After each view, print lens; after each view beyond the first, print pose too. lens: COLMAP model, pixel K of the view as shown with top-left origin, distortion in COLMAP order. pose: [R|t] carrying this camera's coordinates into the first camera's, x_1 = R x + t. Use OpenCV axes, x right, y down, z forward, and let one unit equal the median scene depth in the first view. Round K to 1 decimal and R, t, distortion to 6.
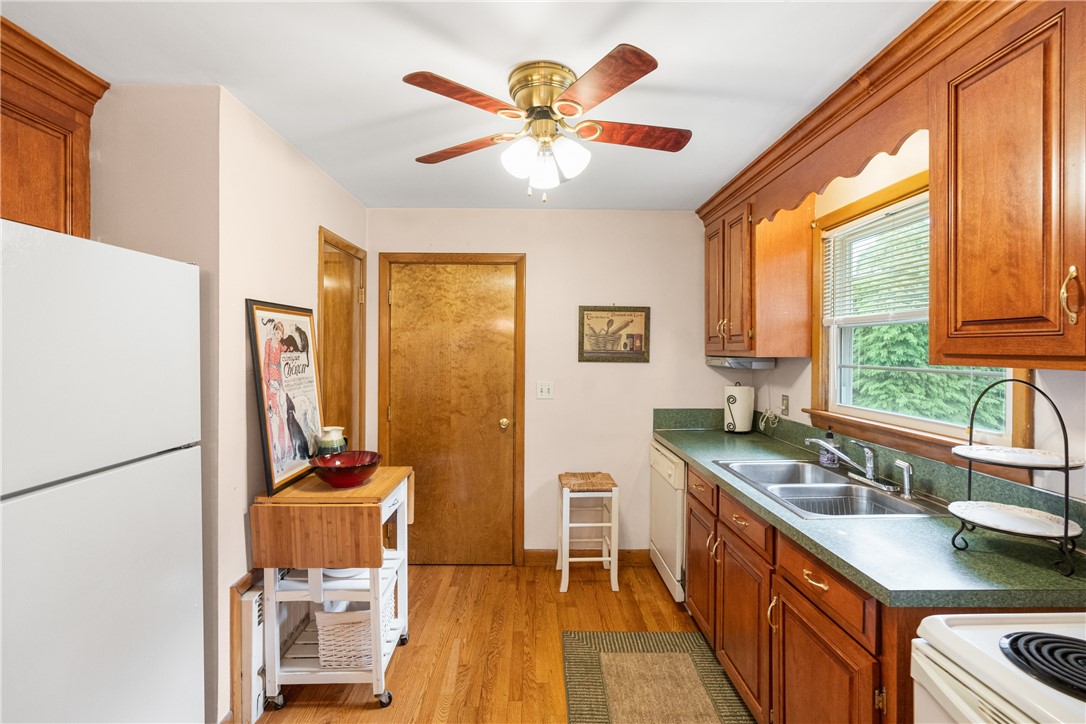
lens RADIAL K [[499.7, 0, 541.1], [0, 499.7, 351.4], [0, 0, 1]] dist [-0.005182, 0.000922]
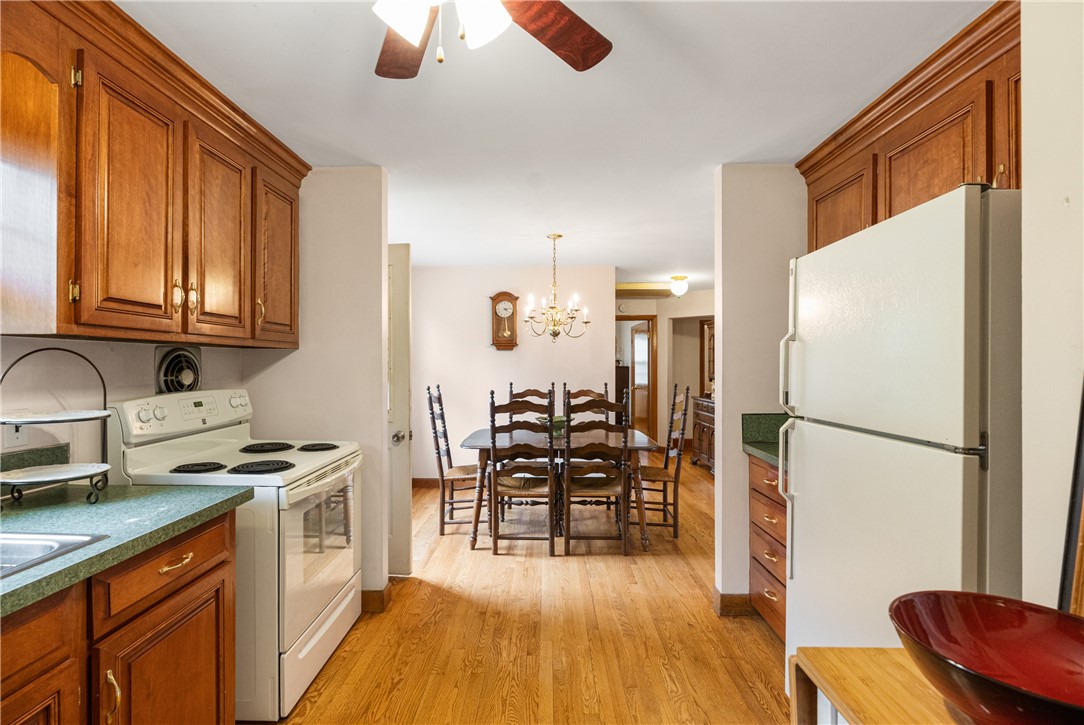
lens RADIAL K [[498.8, 0, 540.1], [0, 498.8, 351.9], [0, 0, 1]] dist [-0.005182, 0.000922]
pose [[-0.999442, -0.003584, 0.033215, -0.090336], [-0.004324, 0.999744, -0.022223, 0.042939], [-0.033127, -0.022355, -0.999201, 1.056200]]
